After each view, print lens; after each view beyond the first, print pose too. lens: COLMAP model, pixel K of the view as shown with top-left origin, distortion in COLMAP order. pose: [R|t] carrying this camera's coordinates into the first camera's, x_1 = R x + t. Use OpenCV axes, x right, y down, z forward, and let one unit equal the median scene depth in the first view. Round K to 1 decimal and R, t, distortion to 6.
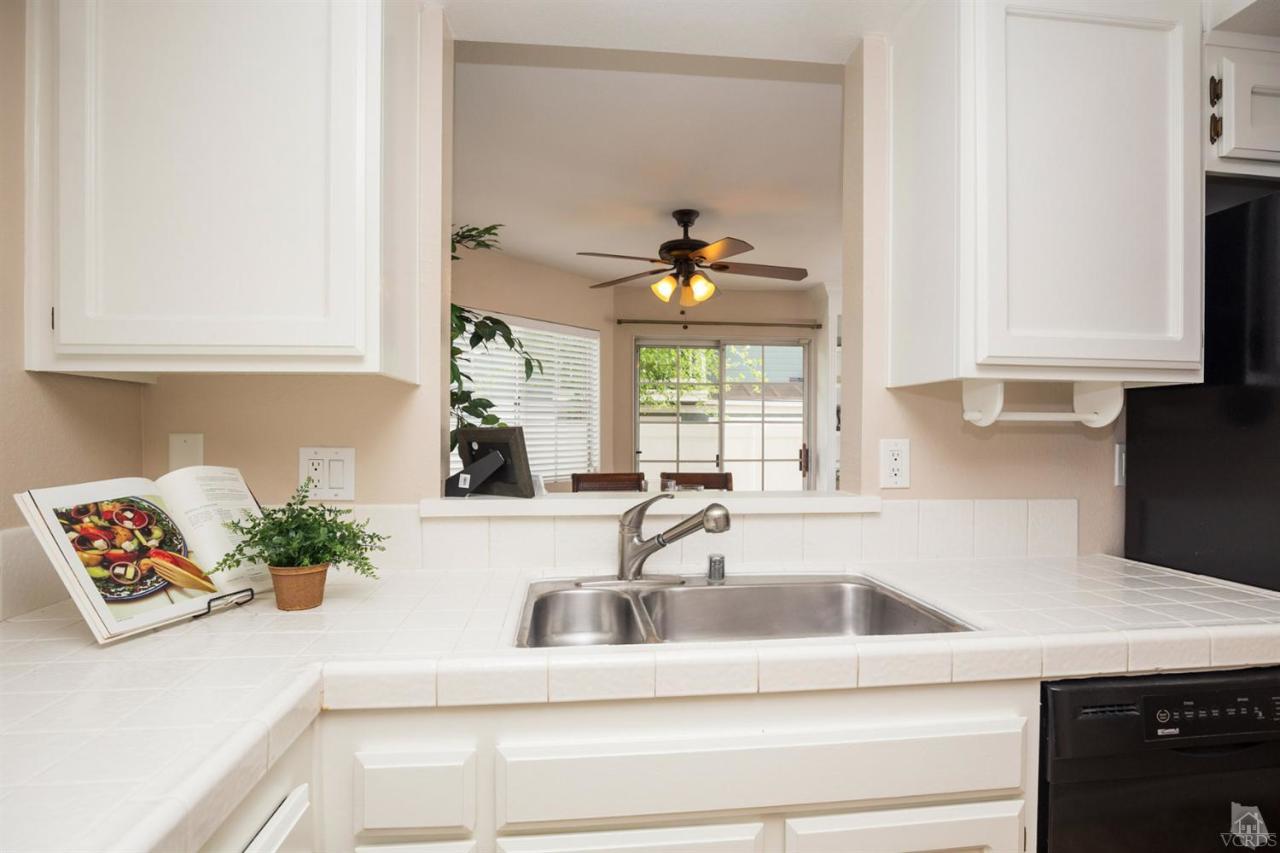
lens RADIAL K [[656.7, 0, 634.5], [0, 656.7, 432.8], [0, 0, 1]] dist [-0.010724, -0.001416]
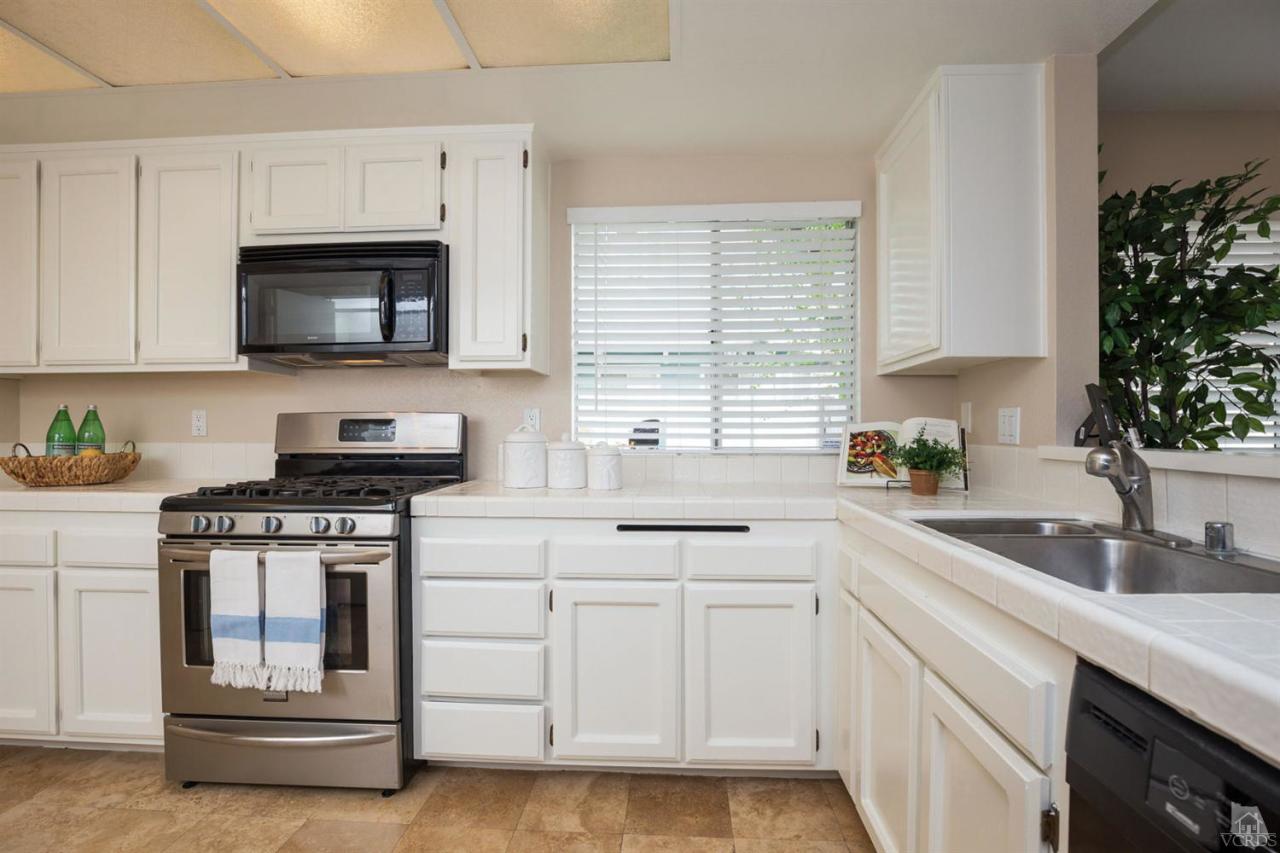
lens RADIAL K [[614.7, 0, 647.3], [0, 614.7, 431.9], [0, 0, 1]] dist [-0.004708, -0.000096]
pose [[-0.155592, 0.003968, -0.987813, 0.910287], [-0.003652, 0.999983, 0.004592, 0.066718], [0.987815, 0.004322, -0.155575, 0.378056]]
